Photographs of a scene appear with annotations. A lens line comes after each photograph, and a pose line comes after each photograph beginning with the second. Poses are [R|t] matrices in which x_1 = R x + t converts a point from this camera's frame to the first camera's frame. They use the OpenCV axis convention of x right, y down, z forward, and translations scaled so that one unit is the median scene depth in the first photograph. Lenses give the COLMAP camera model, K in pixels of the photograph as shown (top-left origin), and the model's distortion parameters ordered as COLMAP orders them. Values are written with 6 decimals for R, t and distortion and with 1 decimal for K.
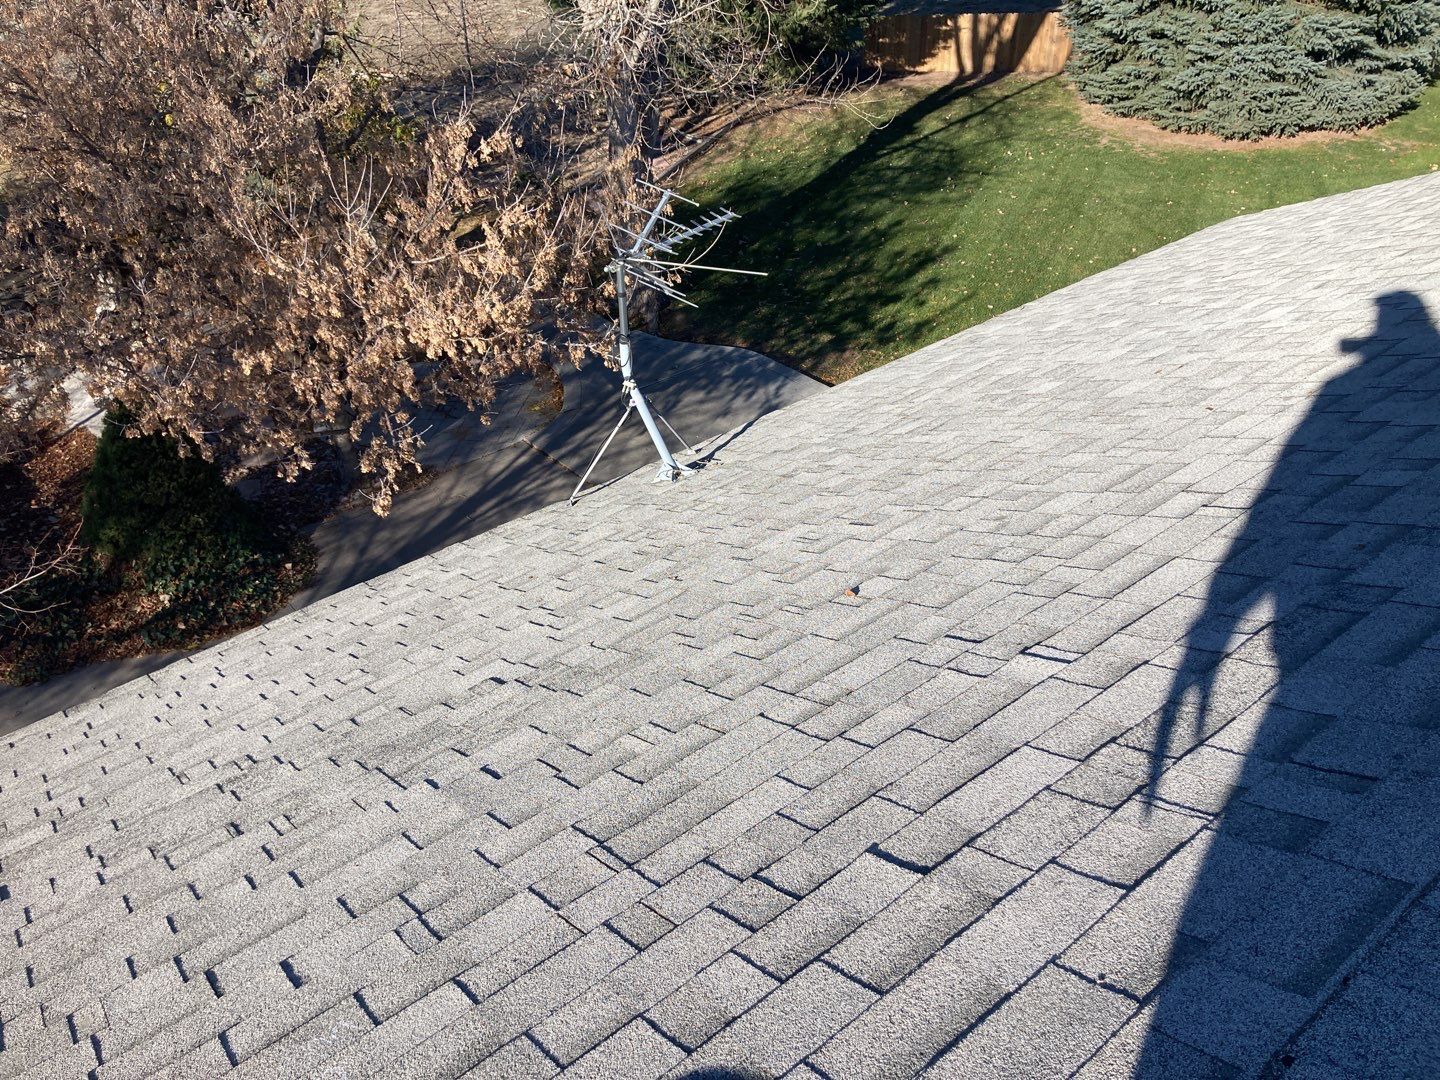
lens RADIAL K [[1169.4, 0, 734.5], [0, 1169.4, 520.7], [0, 0, 1]] dist [0.040716, -0.050515]
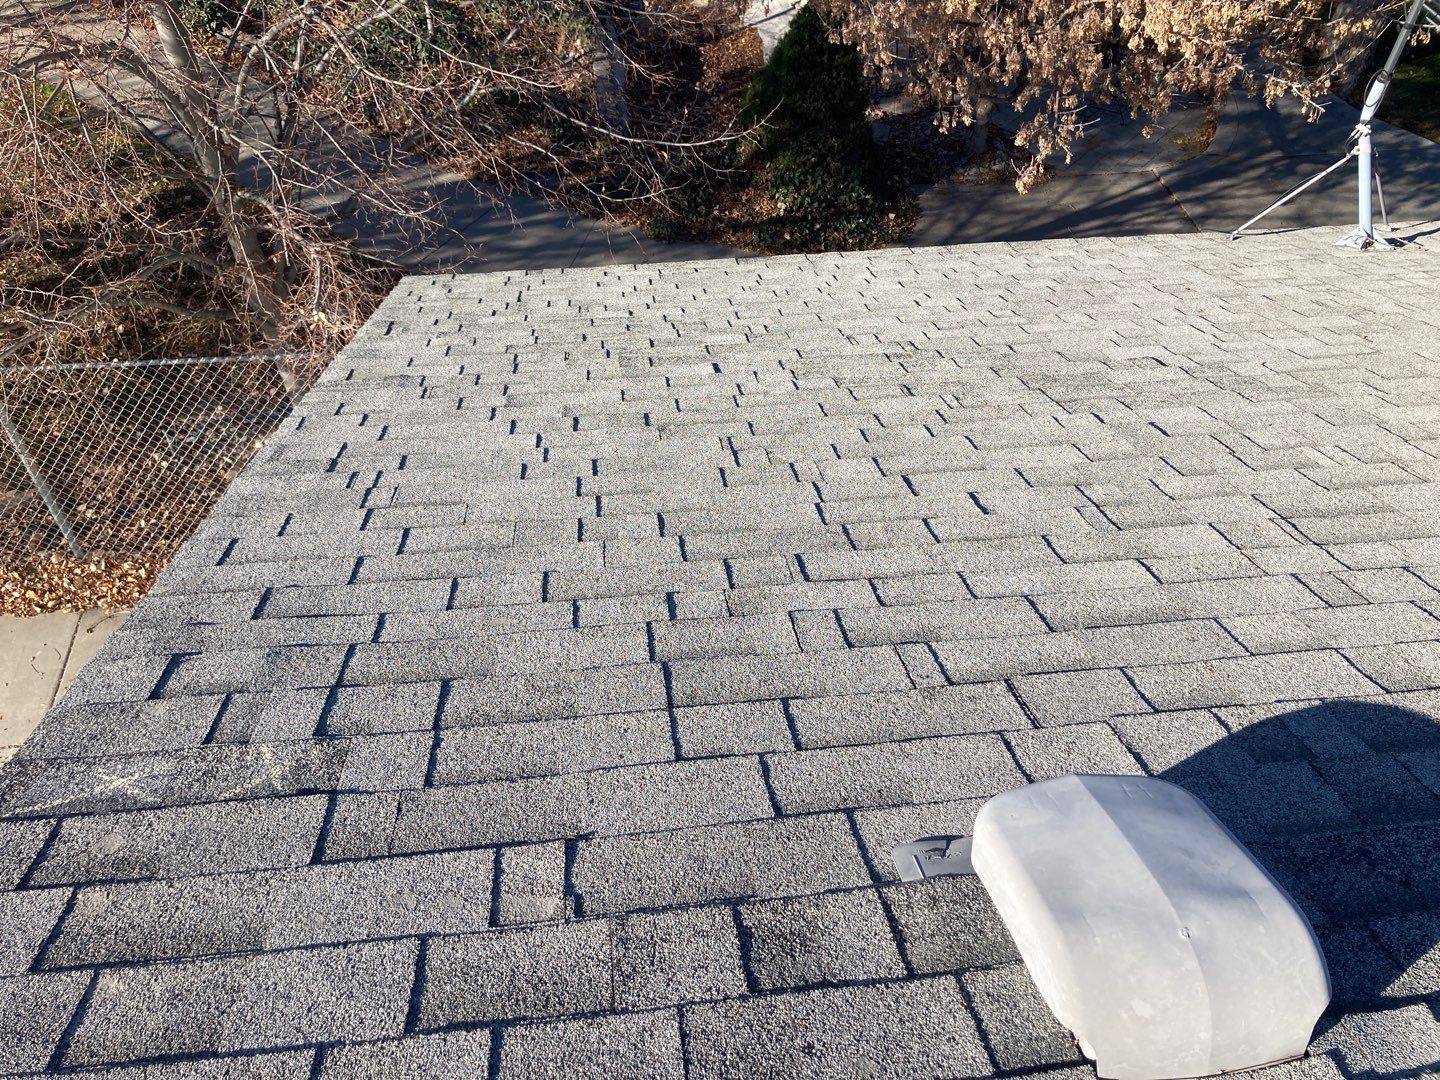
lens RADIAL K [[1169.4, 0, 729.4], [0, 1169.4, 513.8], [0, 0, 1]] dist [0.040716, -0.050515]
pose [[0.842504, 0.419614, -0.337804, -0.103729], [-0.333791, 0.898839, 0.284027, 0.080250], [0.422813, -0.126538, 0.897339, -0.091405]]
